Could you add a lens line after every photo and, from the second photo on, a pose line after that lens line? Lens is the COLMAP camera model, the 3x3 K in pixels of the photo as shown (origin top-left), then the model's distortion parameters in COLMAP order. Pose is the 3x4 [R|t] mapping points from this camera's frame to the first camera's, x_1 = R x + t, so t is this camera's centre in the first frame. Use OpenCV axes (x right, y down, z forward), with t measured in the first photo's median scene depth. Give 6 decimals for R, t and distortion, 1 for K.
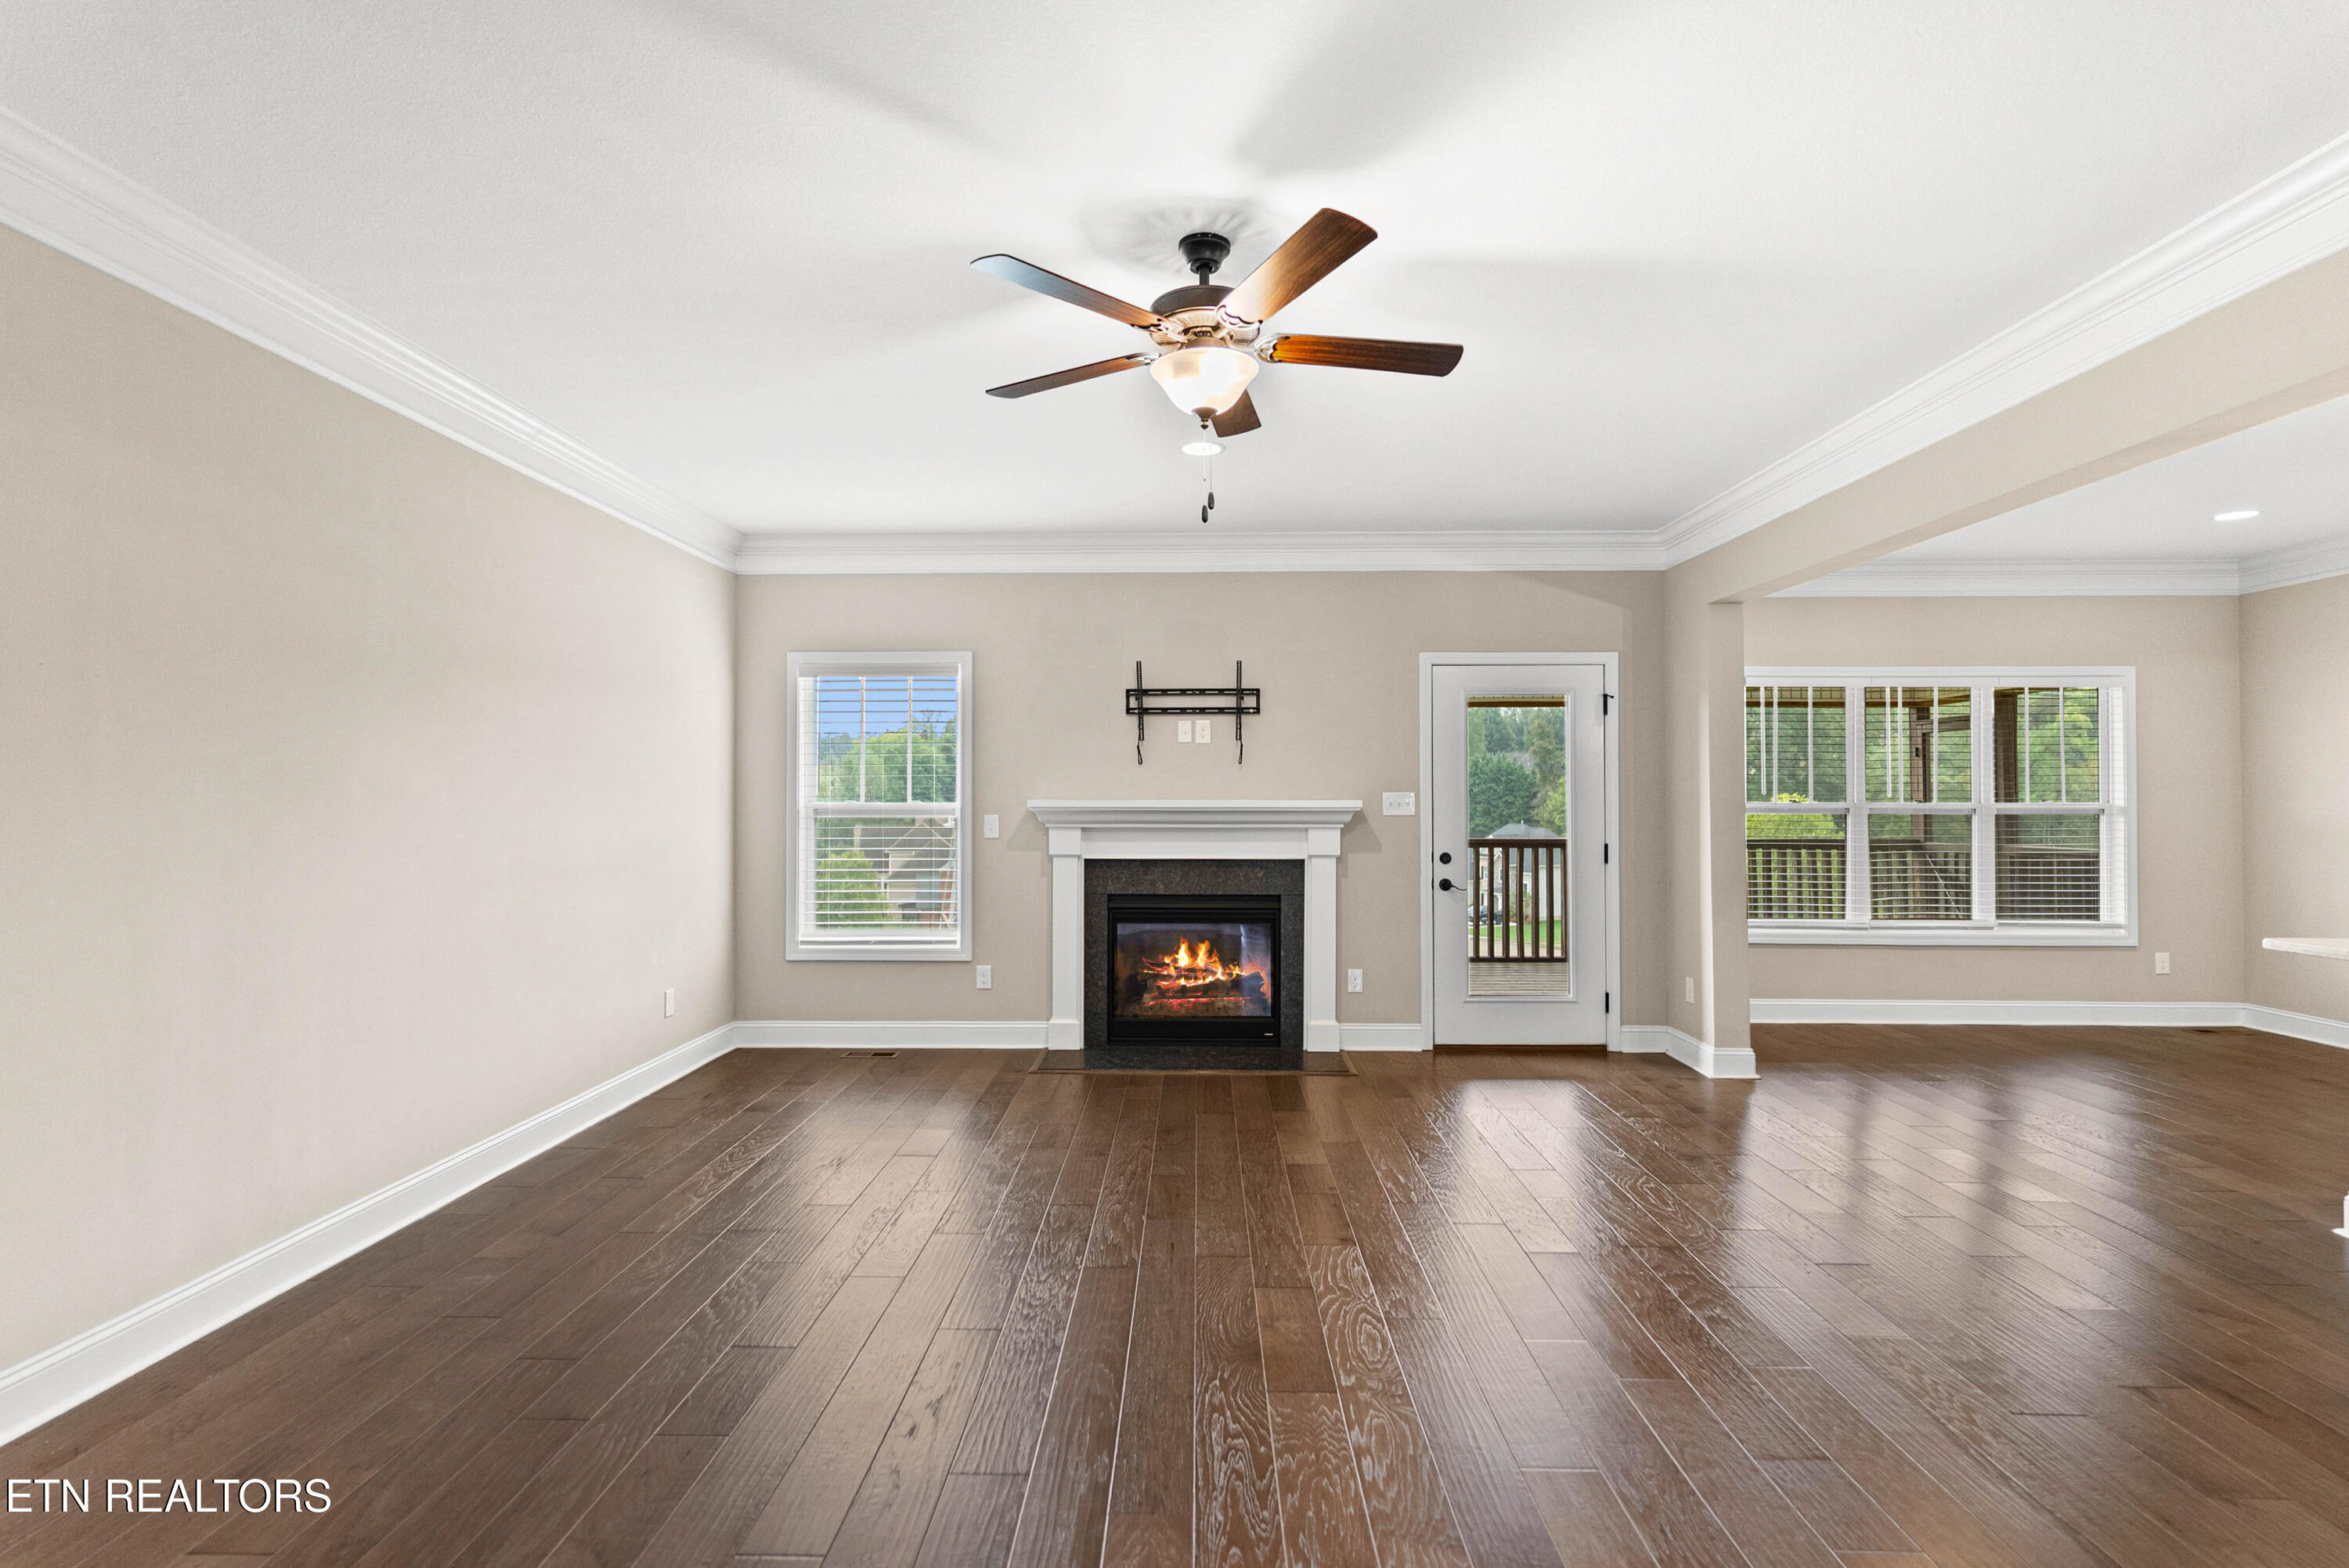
lens RADIAL K [[1132.3, 0, 1185.7], [0, 1132.3, 778.1], [0, 0, 1]] dist [0.003375, 0.002289]
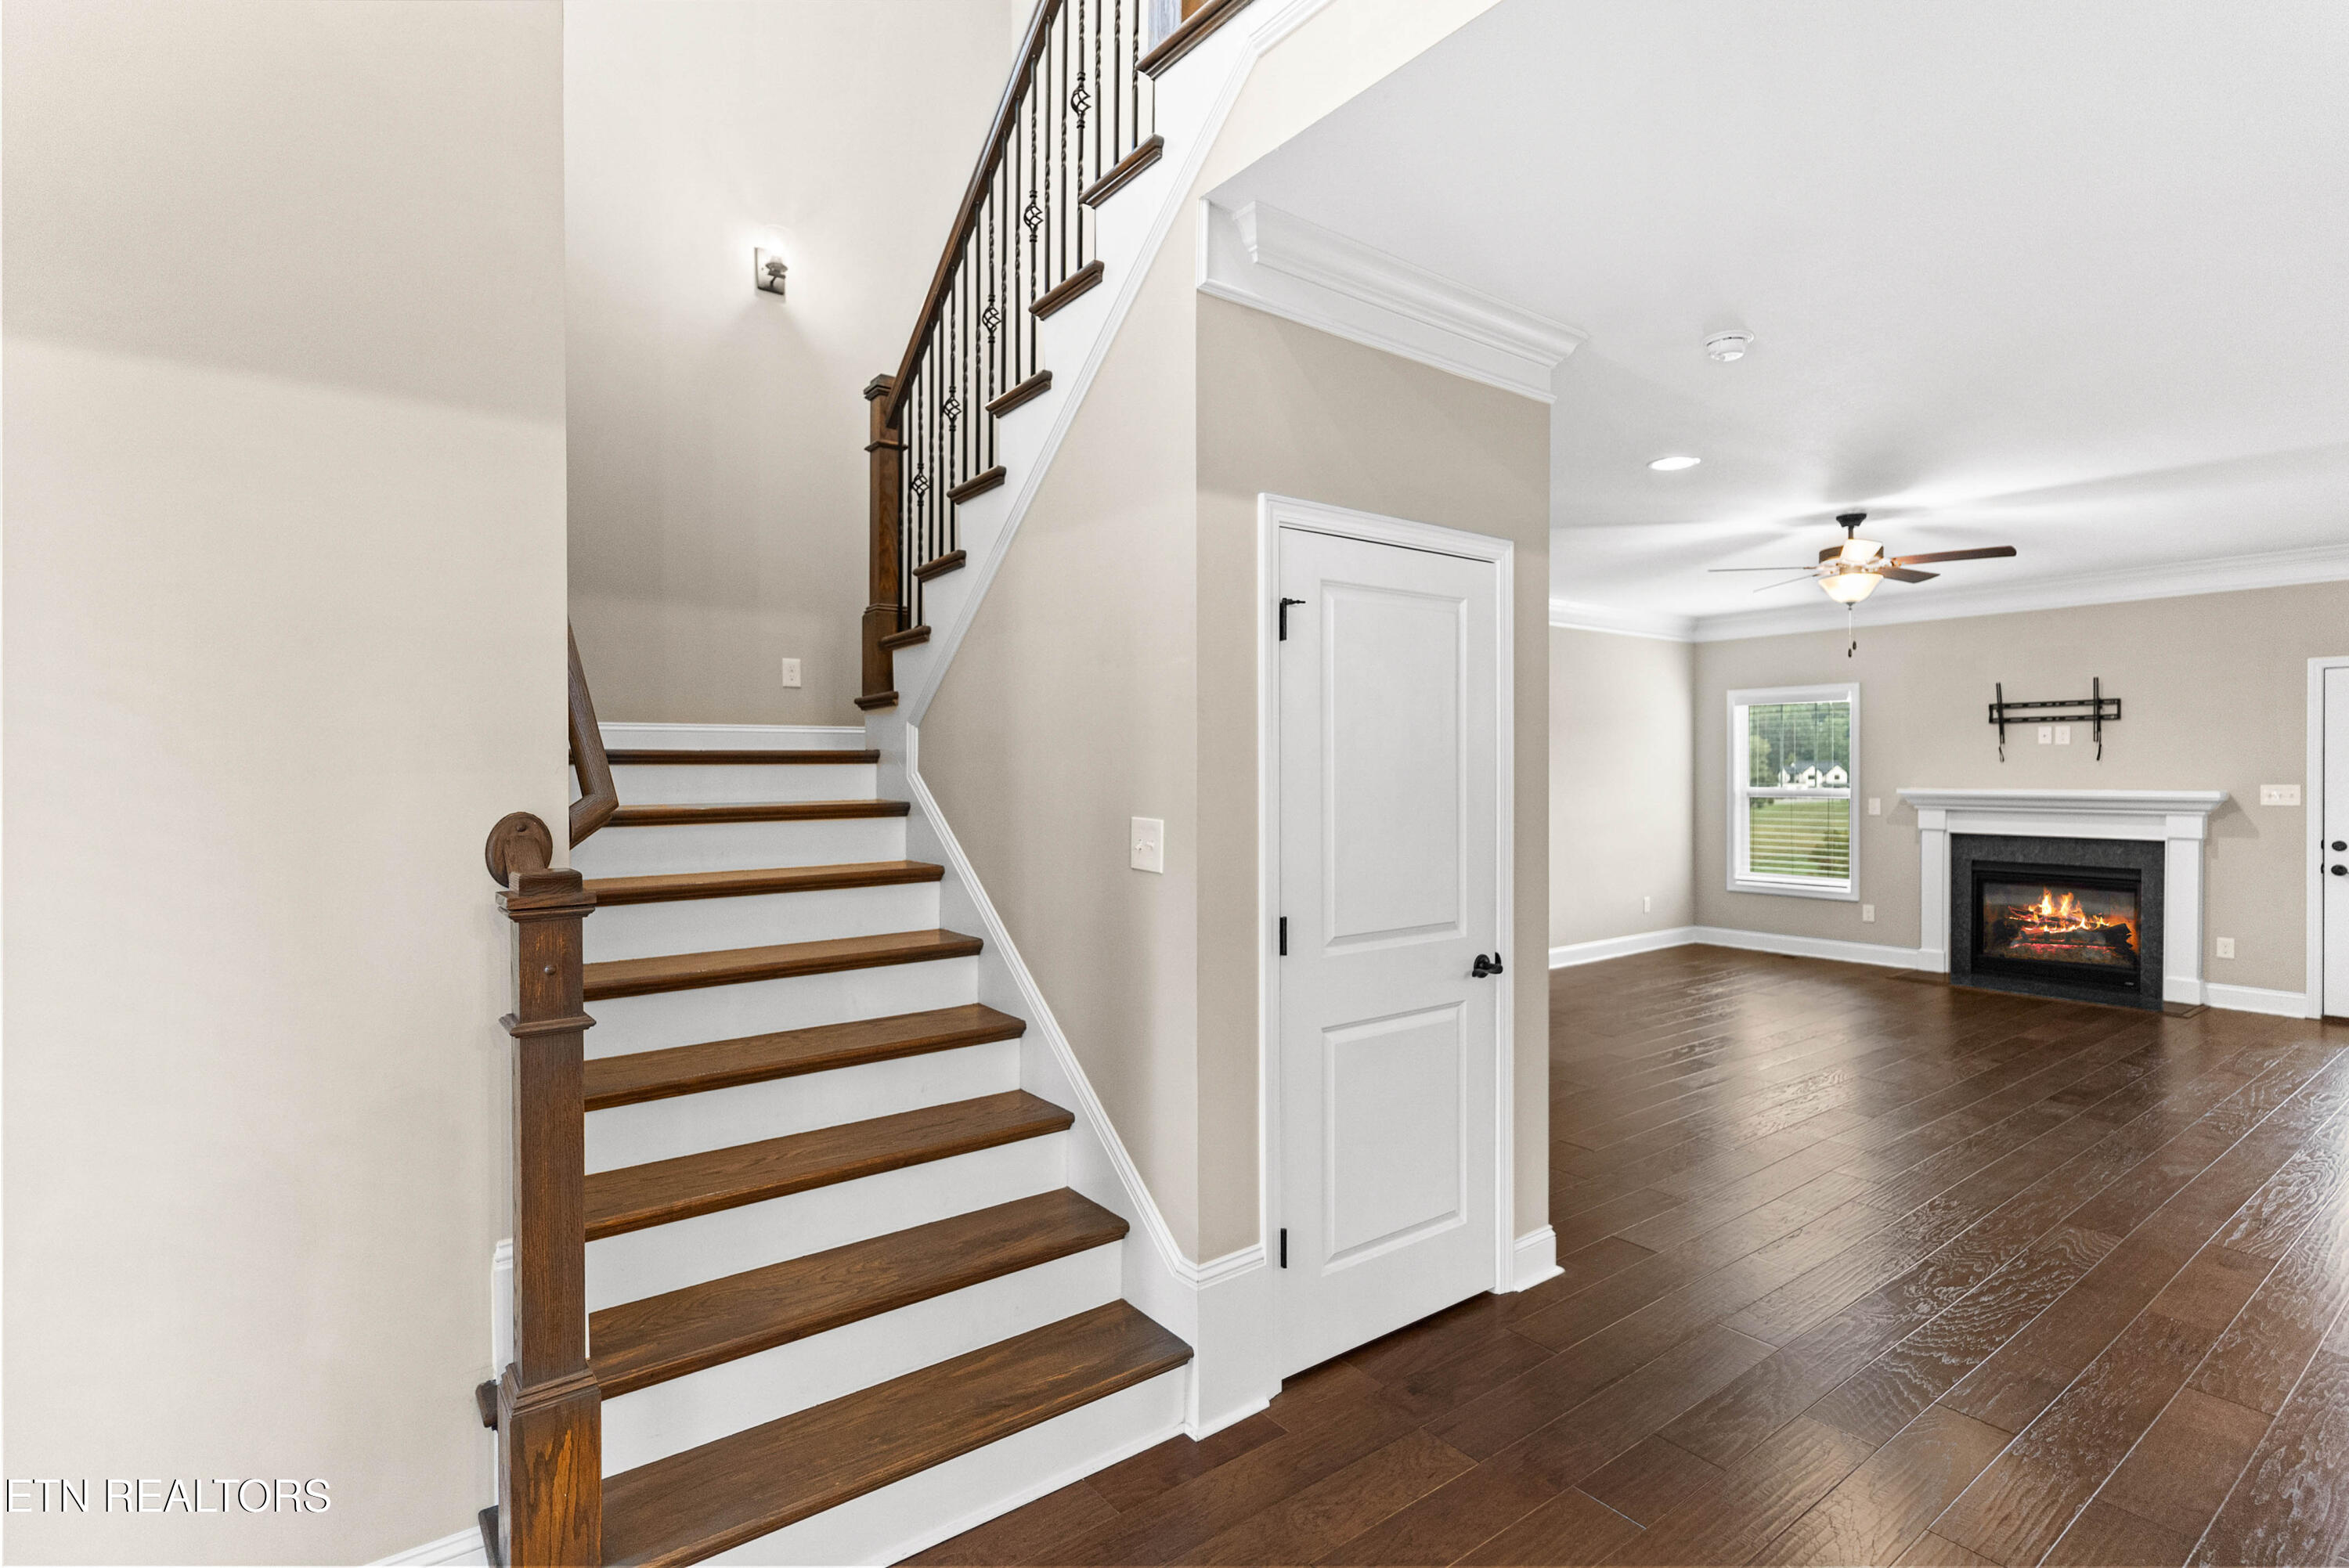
lens RADIAL K [[1132.3, 0, 1164.2], [0, 1132.3, 777.9], [0, 0, 1]] dist [0.003375, 0.002289]
pose [[0.621961, 0.005144, -0.783032, 0.383220], [0.016284, 0.999677, 0.019501, -0.034813], [0.782879, -0.024879, 0.621676, -0.563818]]
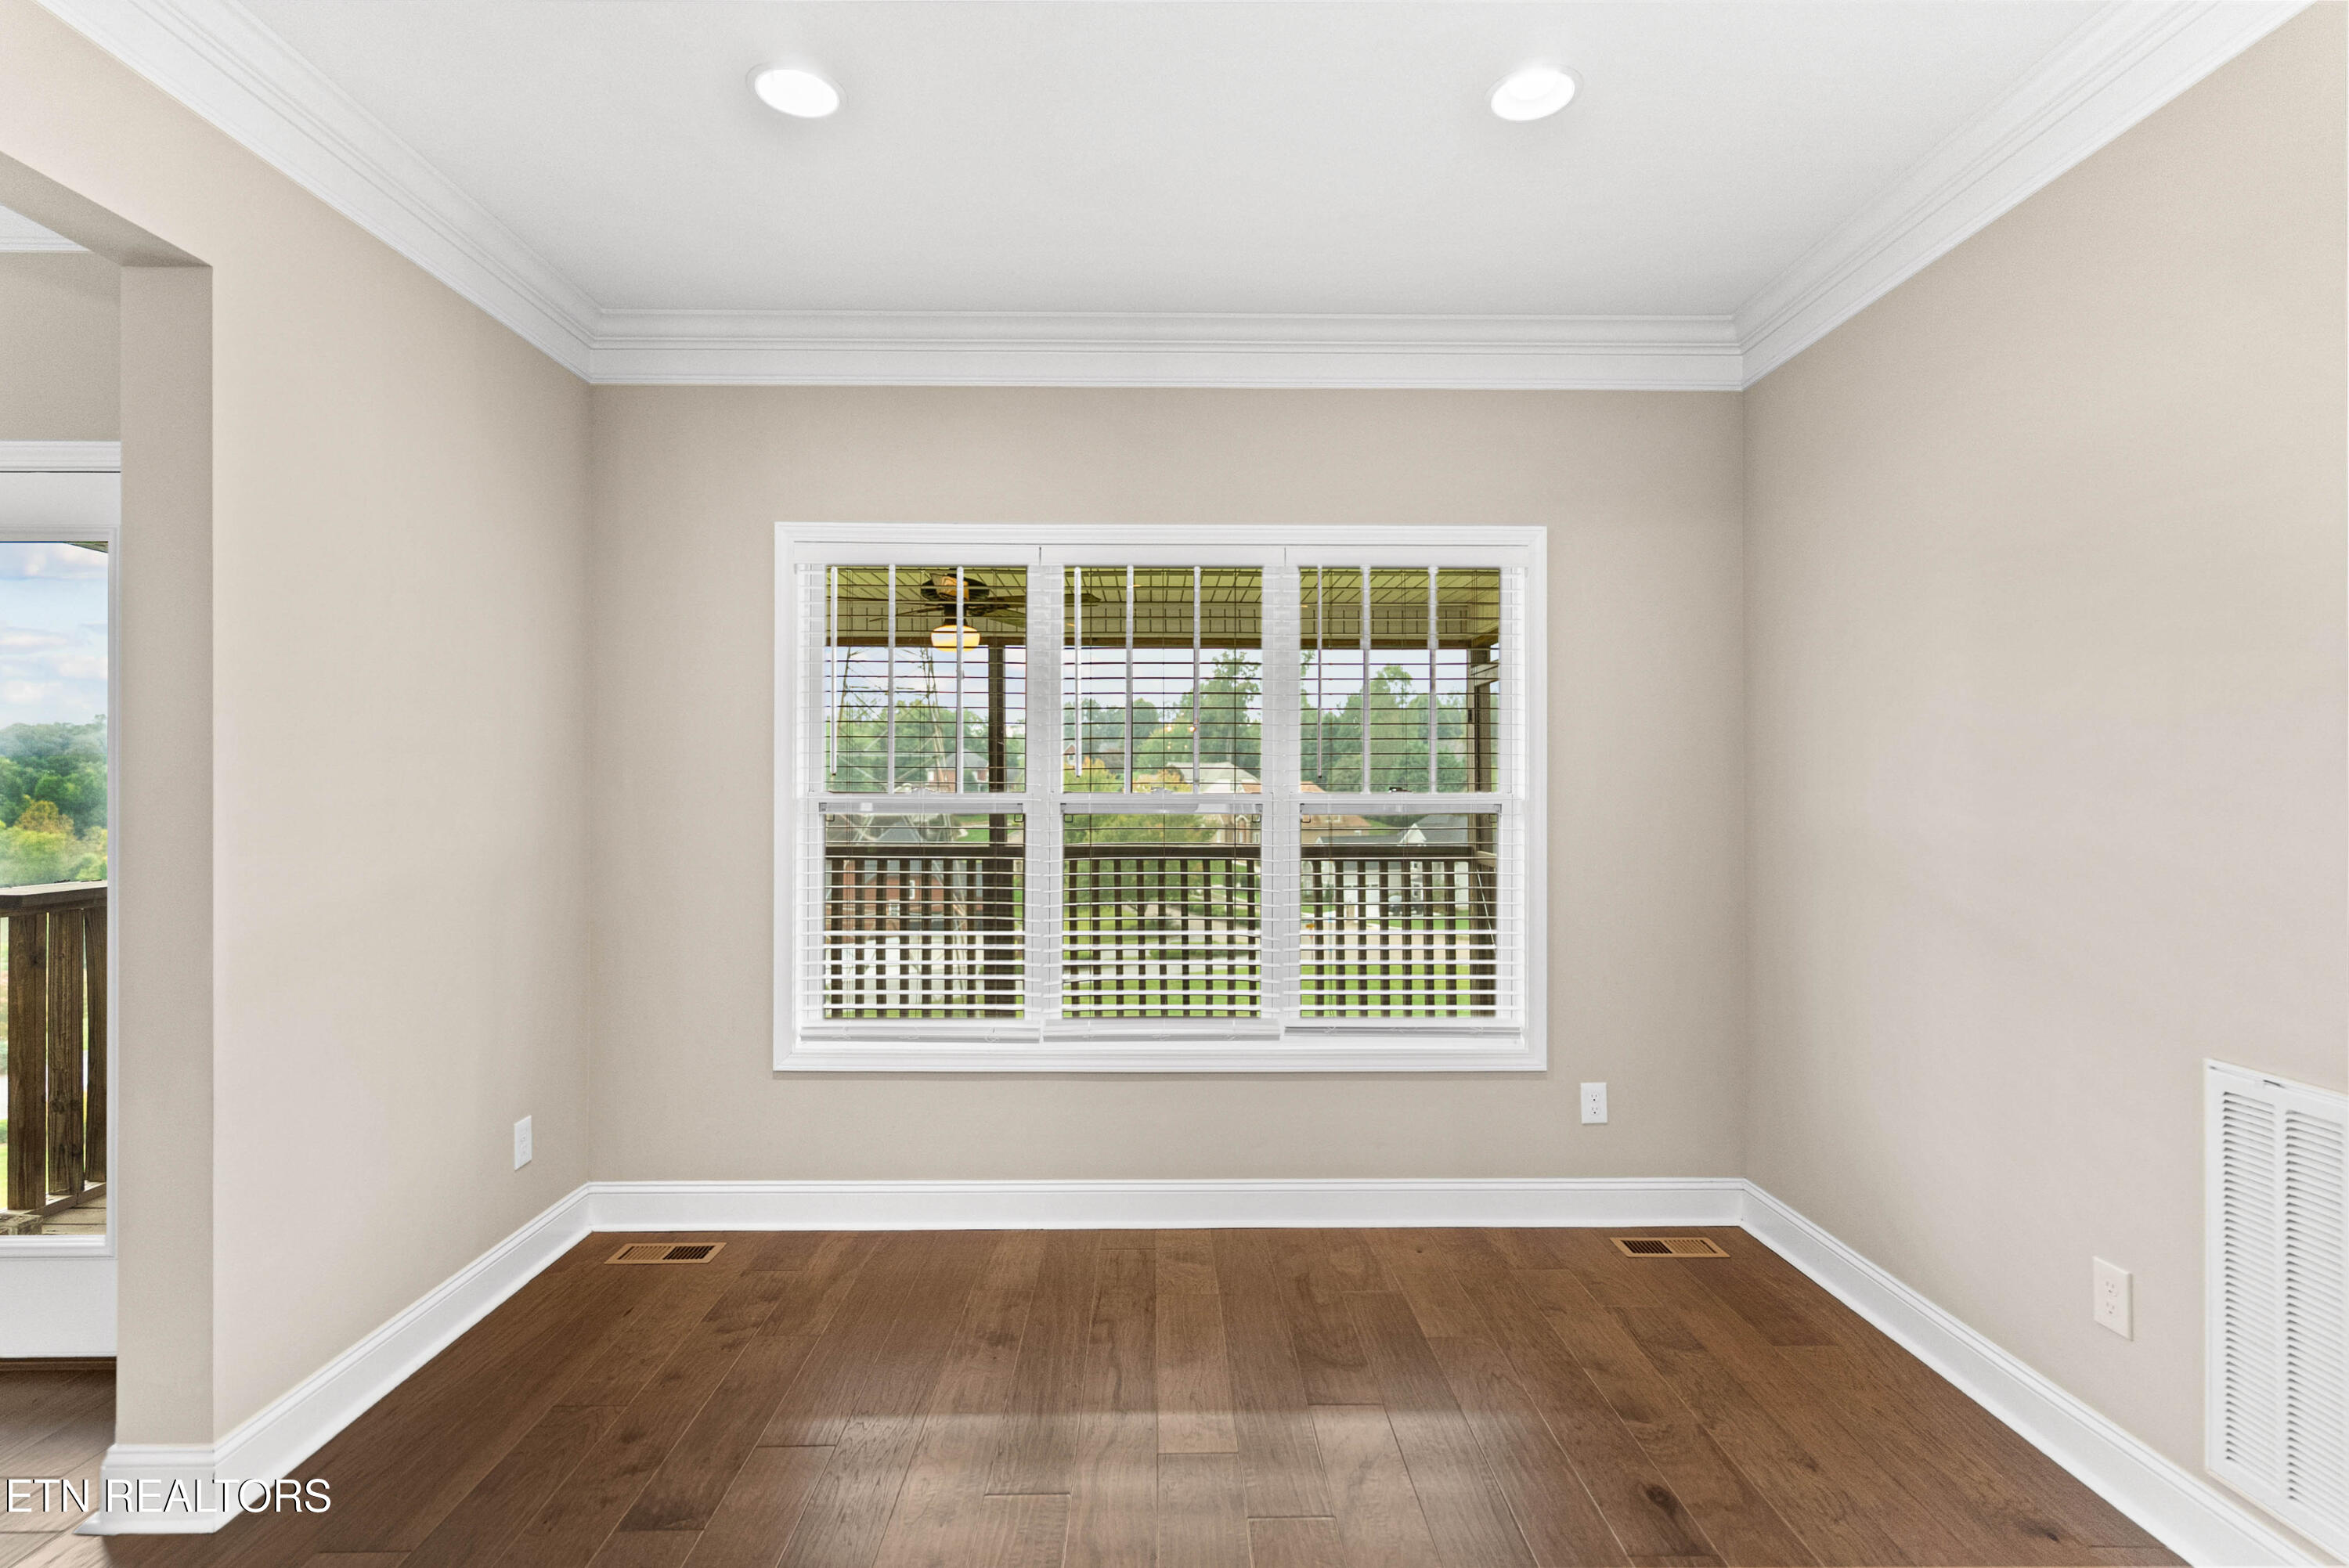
lens RADIAL K [[1132.3, 0, 1188.2], [0, 1132.3, 781.3], [0, 0, 1]] dist [0.003375, 0.002289]
pose [[0.999044, 0.001532, 0.043687, 0.730388], [-0.002048, 0.999928, 0.011786, 0.012297], [-0.043666, -0.011864, 0.998976, 0.555458]]
